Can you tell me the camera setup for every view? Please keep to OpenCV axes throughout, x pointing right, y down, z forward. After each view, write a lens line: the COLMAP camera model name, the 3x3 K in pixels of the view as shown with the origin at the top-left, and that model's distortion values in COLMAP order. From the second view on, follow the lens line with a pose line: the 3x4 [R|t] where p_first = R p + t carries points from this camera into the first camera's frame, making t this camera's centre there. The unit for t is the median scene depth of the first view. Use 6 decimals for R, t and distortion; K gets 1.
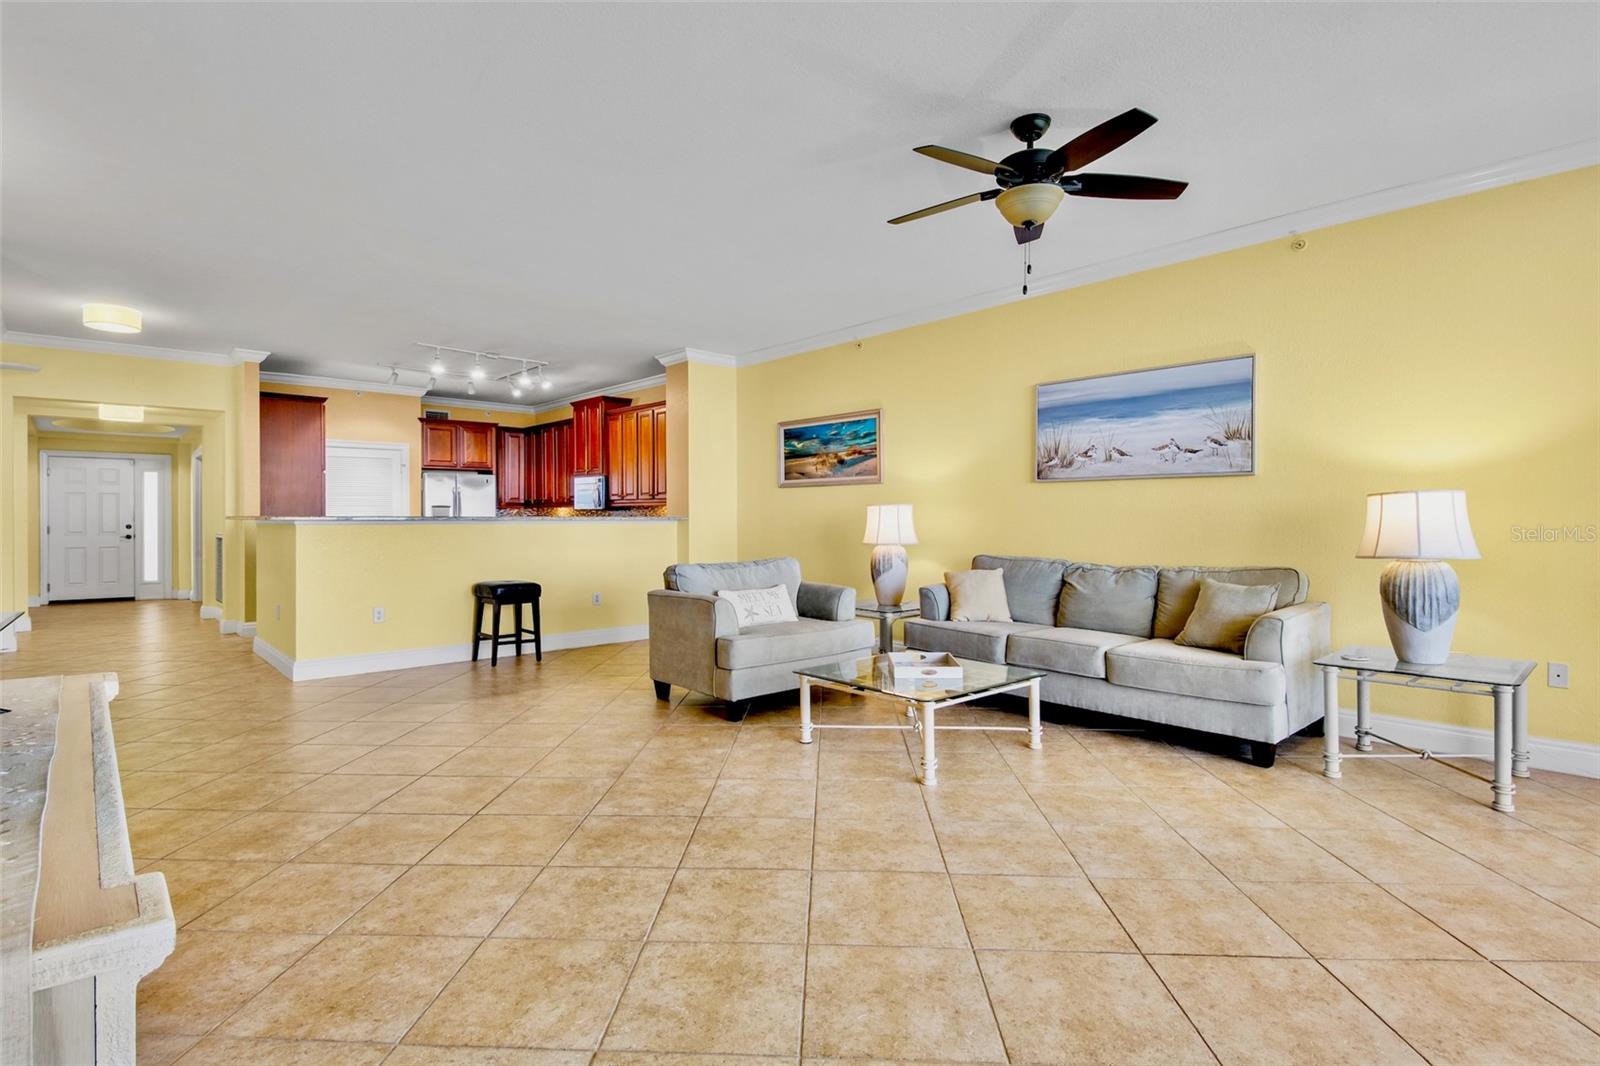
lens RADIAL K [[773.0, 0, 796.4], [0, 773.0, 527.1], [0, 0, 1]] dist [0.040057, -0.031003]
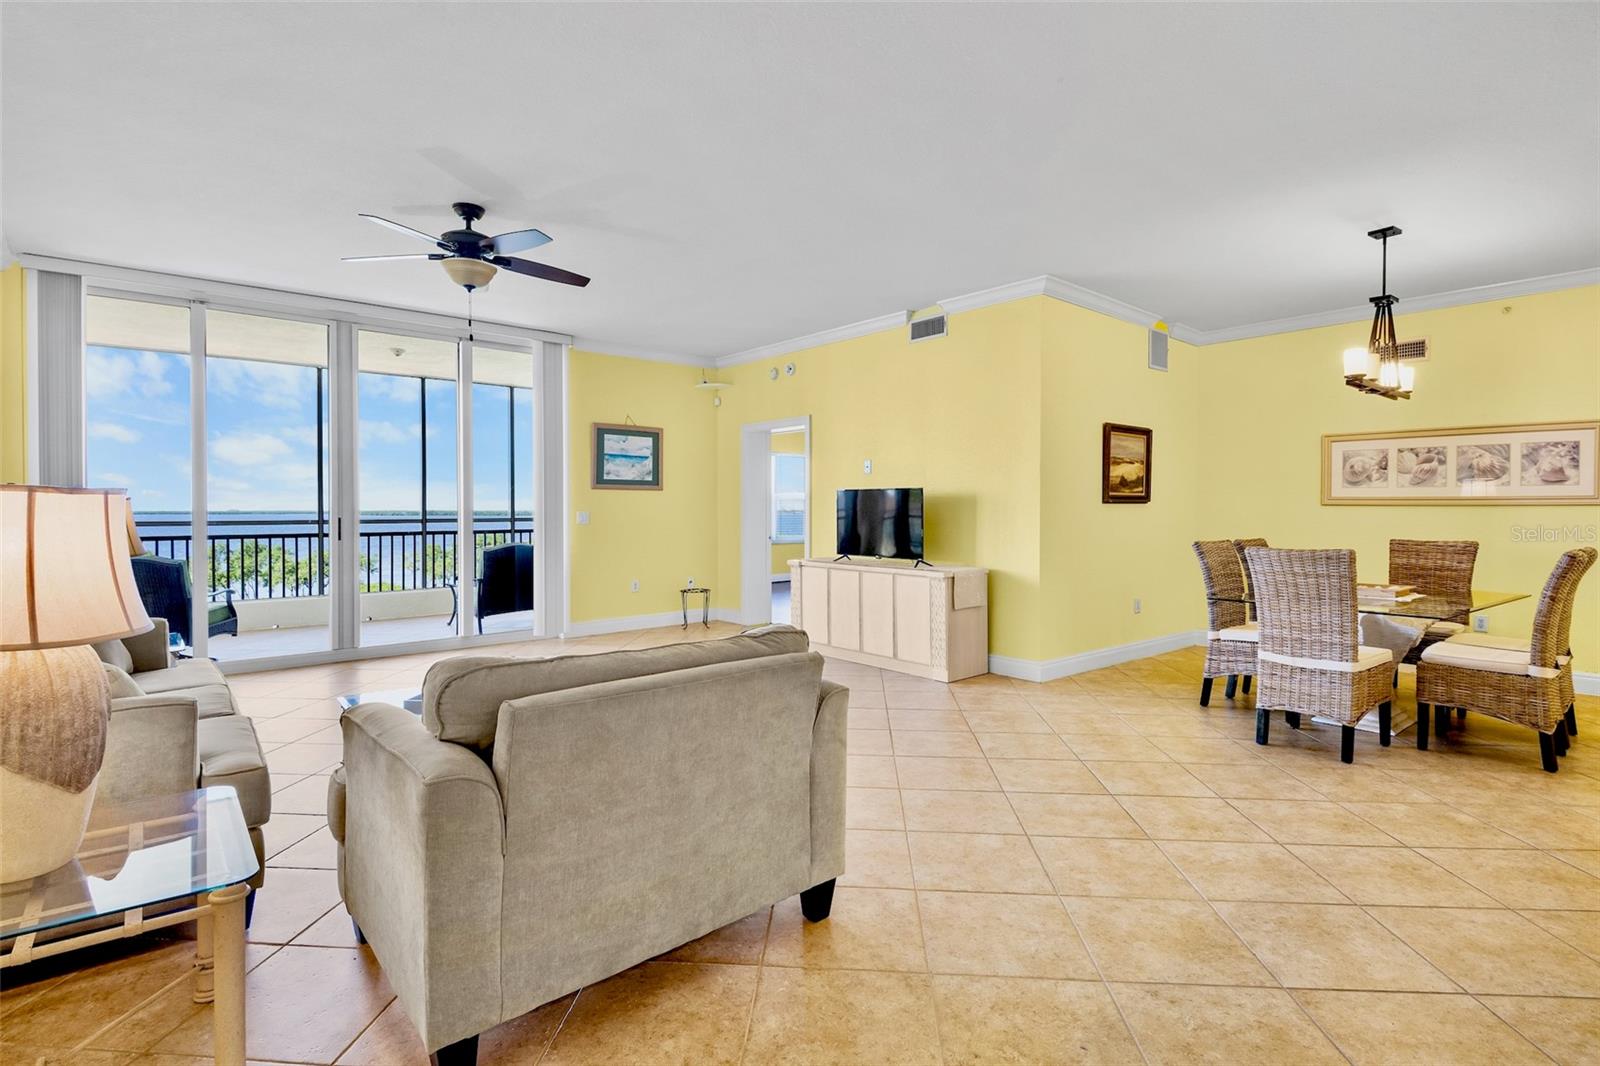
lens RADIAL K [[773.0, 0, 796.4], [0, 773.0, 527.1], [0, 0, 1]] dist [0.040057, -0.031003]
pose [[-0.999691, 0.001991, 0.024781, -0.129193], [0.002914, 0.999302, 0.037255, -0.021915], [-0.024689, 0.037315, -0.998998, 1.098918]]
